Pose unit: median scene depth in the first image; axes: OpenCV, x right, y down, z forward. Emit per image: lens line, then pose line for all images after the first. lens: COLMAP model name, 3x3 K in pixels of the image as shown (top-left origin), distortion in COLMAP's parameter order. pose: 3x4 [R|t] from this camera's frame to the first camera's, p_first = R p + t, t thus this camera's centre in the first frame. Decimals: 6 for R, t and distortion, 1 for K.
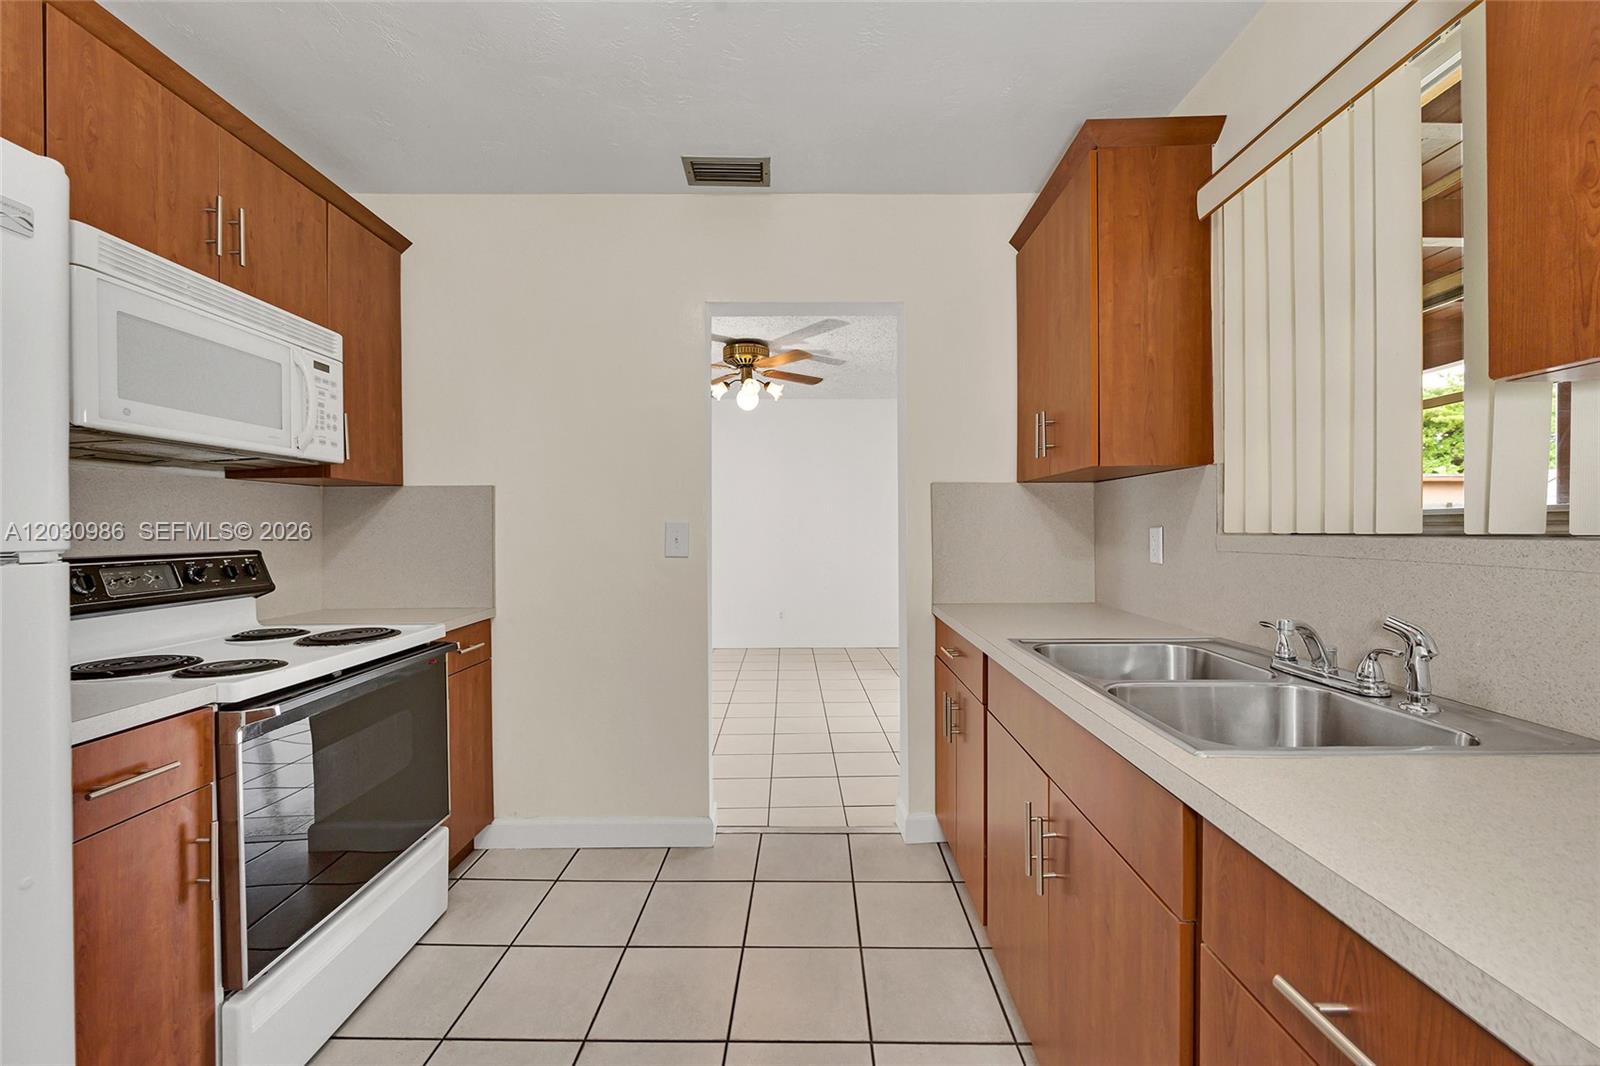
lens RADIAL K [[665.3, 0, 805.7], [0, 665.3, 535.6], [0, 0, 1]] dist [0.000282, 0.000099]
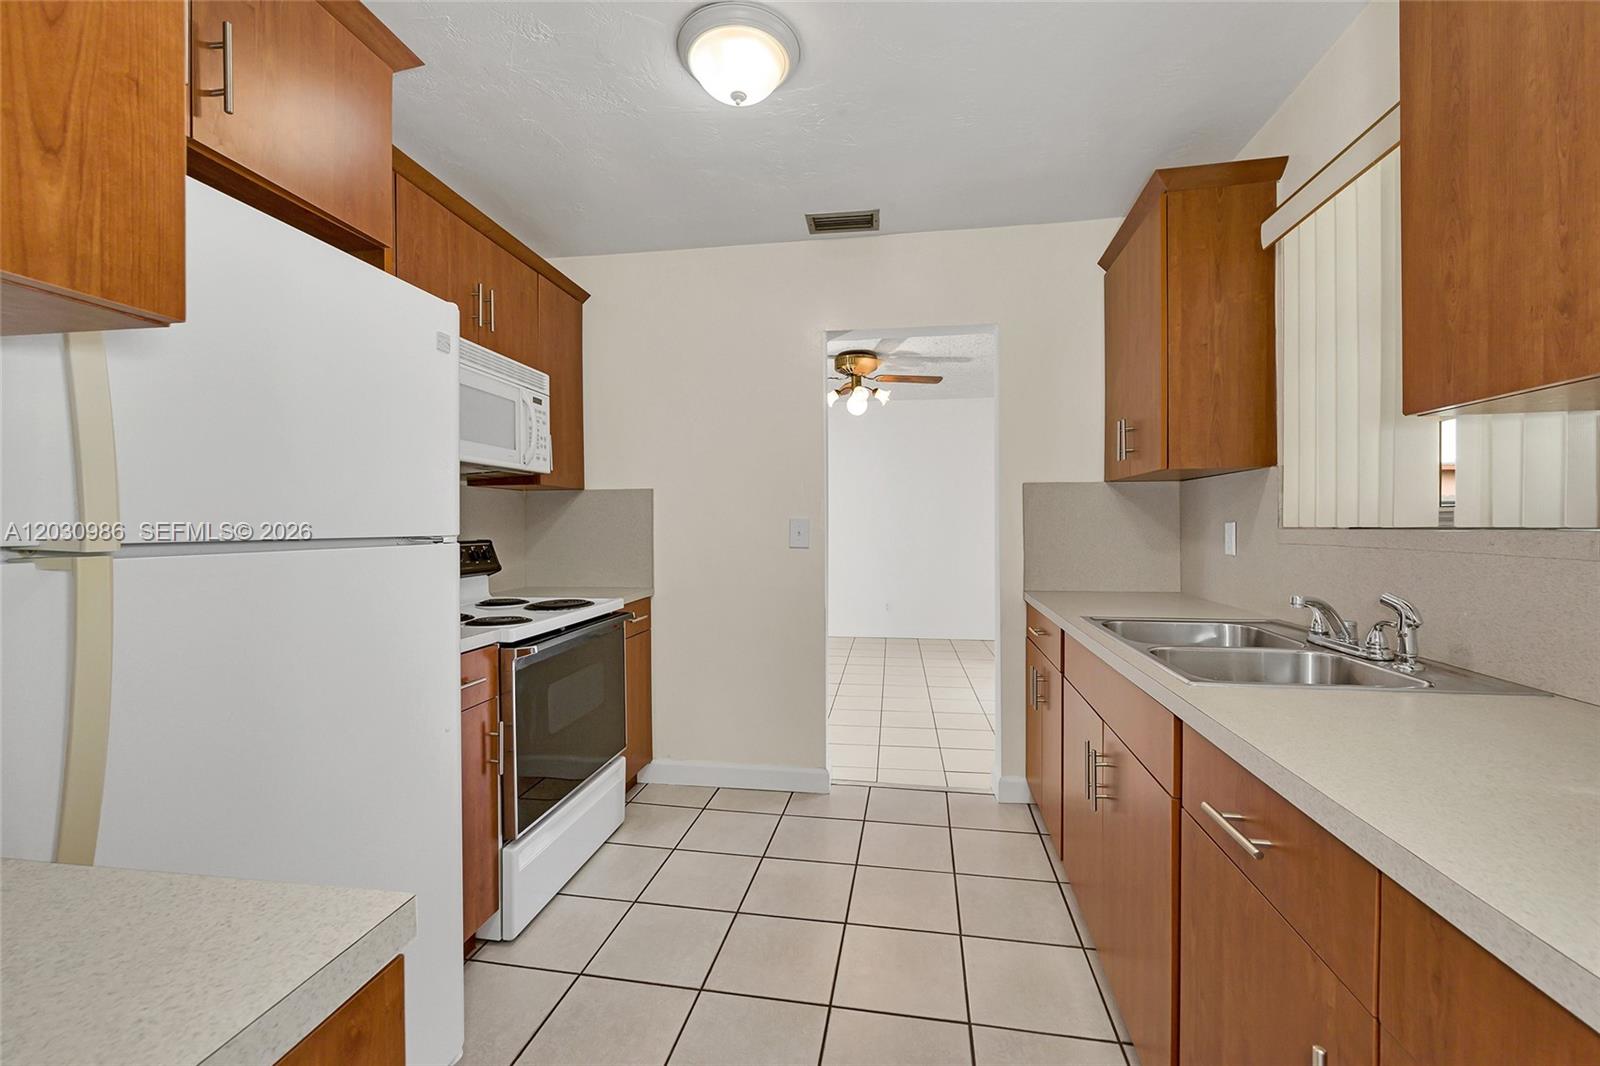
lens RADIAL K [[651.5, 0, 800.7], [0, 651.5, 530.2], [0, 0, 1]] dist [0.001266, 0.000331]
pose [[0.985682, 0.001857, -0.168605, 0.005784], [-0.002156, 0.999996, -0.001588, 0.003652], [0.168601, 0.001929, 0.985682, -0.189590]]
